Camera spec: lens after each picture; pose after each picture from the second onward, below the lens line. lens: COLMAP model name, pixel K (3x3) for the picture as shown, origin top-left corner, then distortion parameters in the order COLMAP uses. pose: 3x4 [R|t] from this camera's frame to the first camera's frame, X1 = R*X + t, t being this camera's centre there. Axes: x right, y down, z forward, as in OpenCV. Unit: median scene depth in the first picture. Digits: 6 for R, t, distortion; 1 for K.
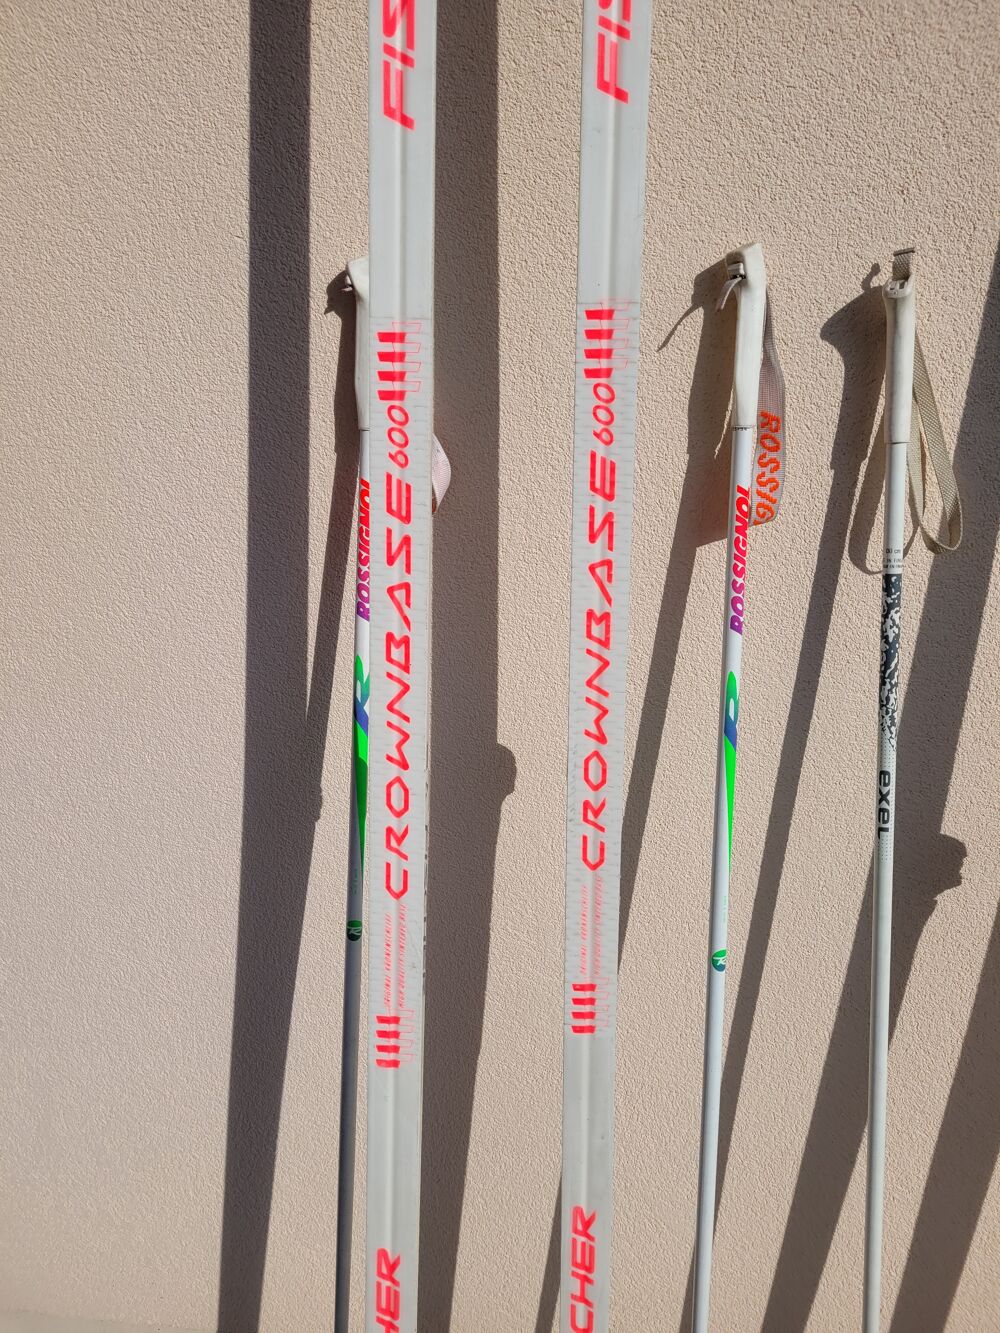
lens RADIAL K [[959.6, 0, 500.0], [0, 959.6, 666.5], [0, 0, 1]] dist [0.058797, -0.034699]
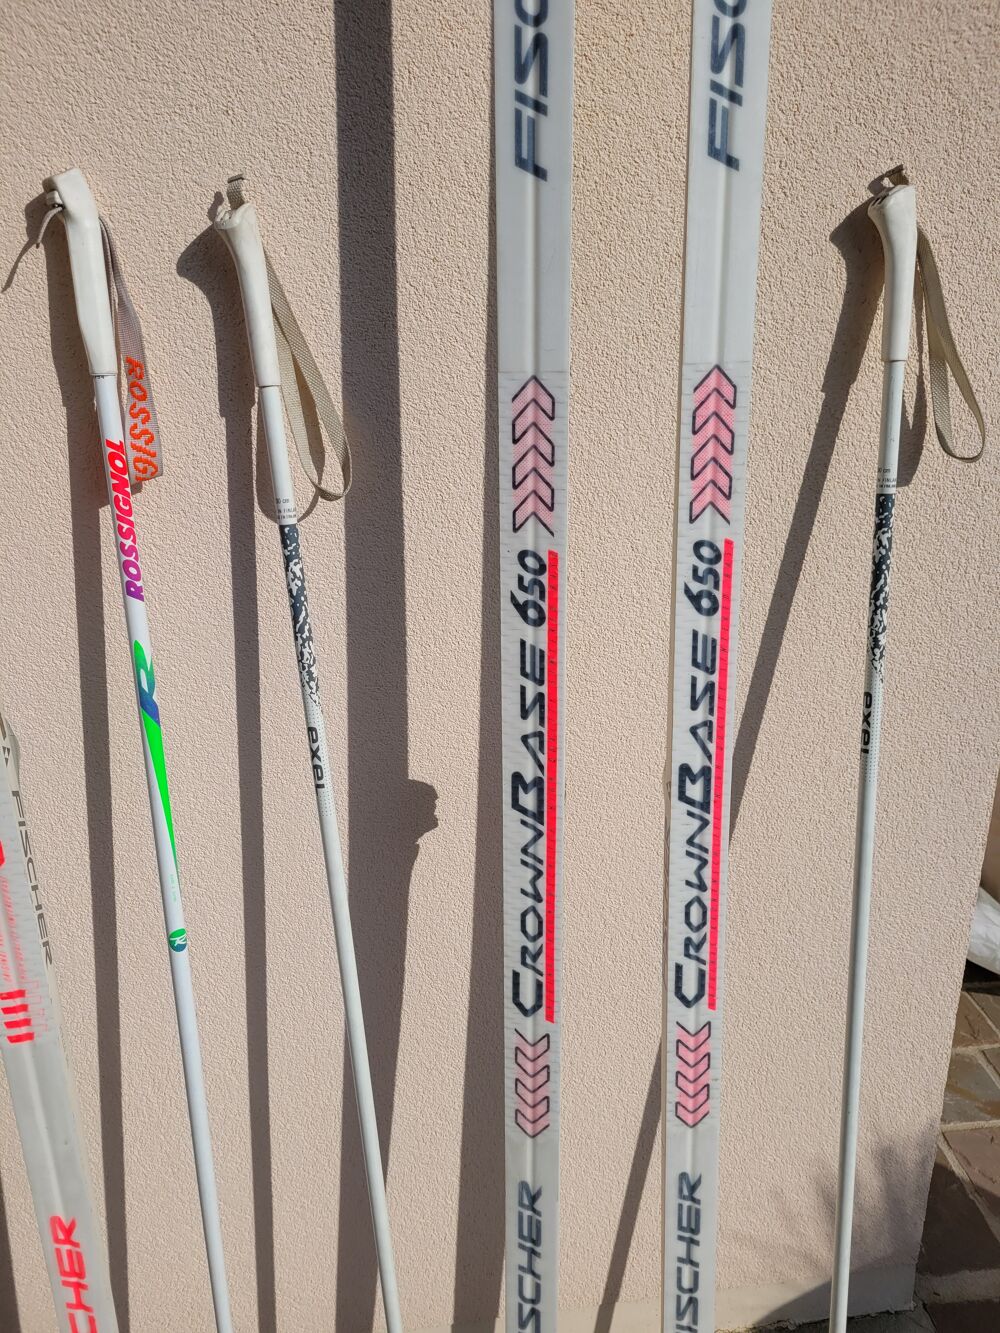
lens RADIAL K [[959.6, 0, 500.0], [0, 959.6, 666.5], [0, 0, 1]] dist [0.058797, -0.034699]
pose [[0.981680, -0.099806, 0.162305, 0.438416], [0.090859, 0.993953, 0.061662, 0.004487], [-0.167478, -0.045785, 0.984812, 0.015789]]
